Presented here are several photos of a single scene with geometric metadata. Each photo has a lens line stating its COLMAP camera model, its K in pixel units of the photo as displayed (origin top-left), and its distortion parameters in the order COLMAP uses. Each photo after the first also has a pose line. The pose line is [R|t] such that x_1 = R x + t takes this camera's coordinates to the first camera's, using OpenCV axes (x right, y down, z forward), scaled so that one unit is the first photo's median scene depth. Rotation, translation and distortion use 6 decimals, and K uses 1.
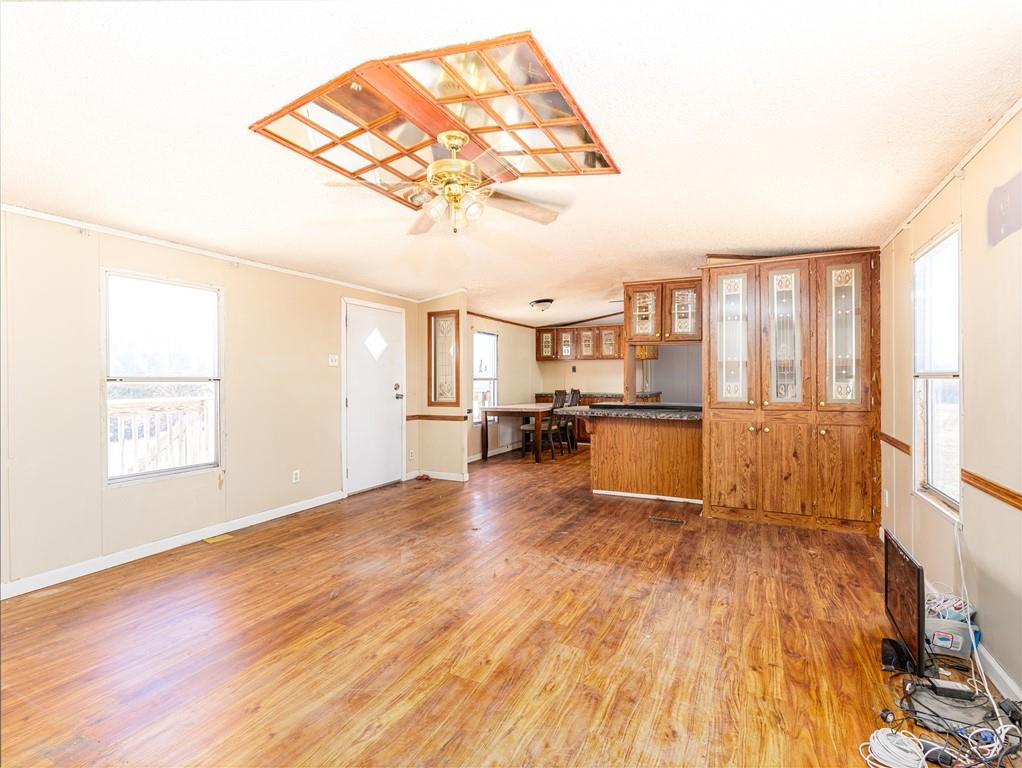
lens RADIAL K [[497.3, 0, 511.0], [0, 497.3, 384.0], [0, 0, 1]] dist [-0.000093, -0.000032]
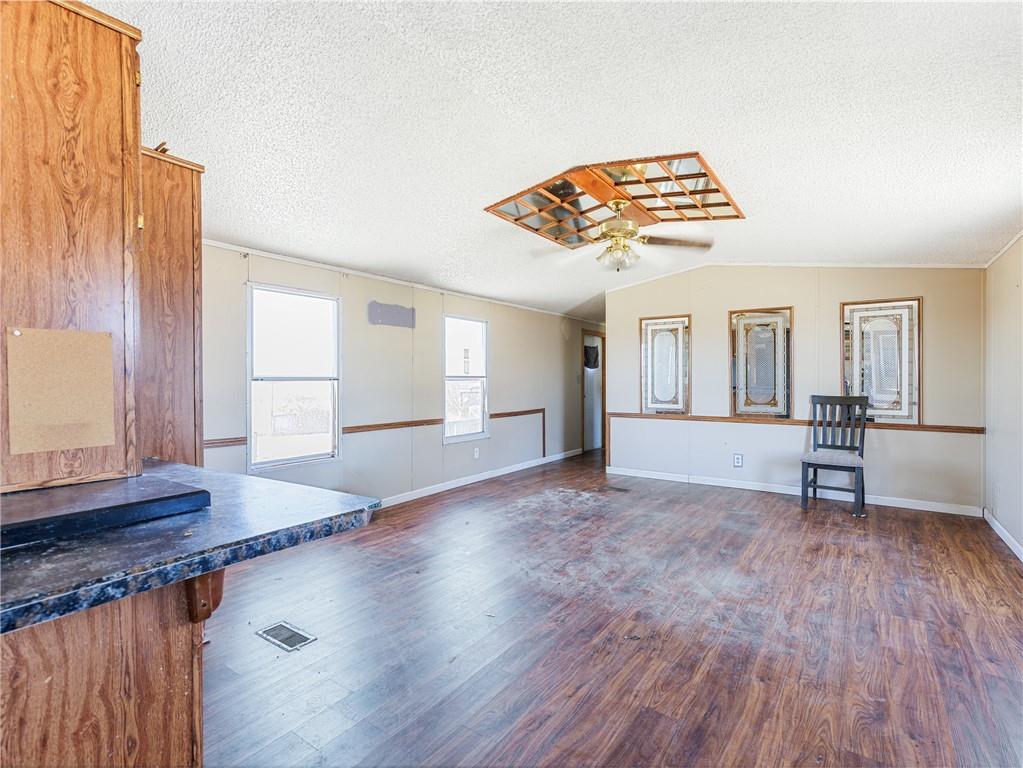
lens RADIAL K [[497.8, 0, 511.5], [0, 497.8, 384.0], [0, 0, 1]] dist [-0.000093, -0.000032]
pose [[-0.986988, 0.005324, 0.160706, -0.032939], [0.008243, 0.999813, 0.017498, -0.018592], [-0.160583, 0.018595, -0.986847, 2.000946]]
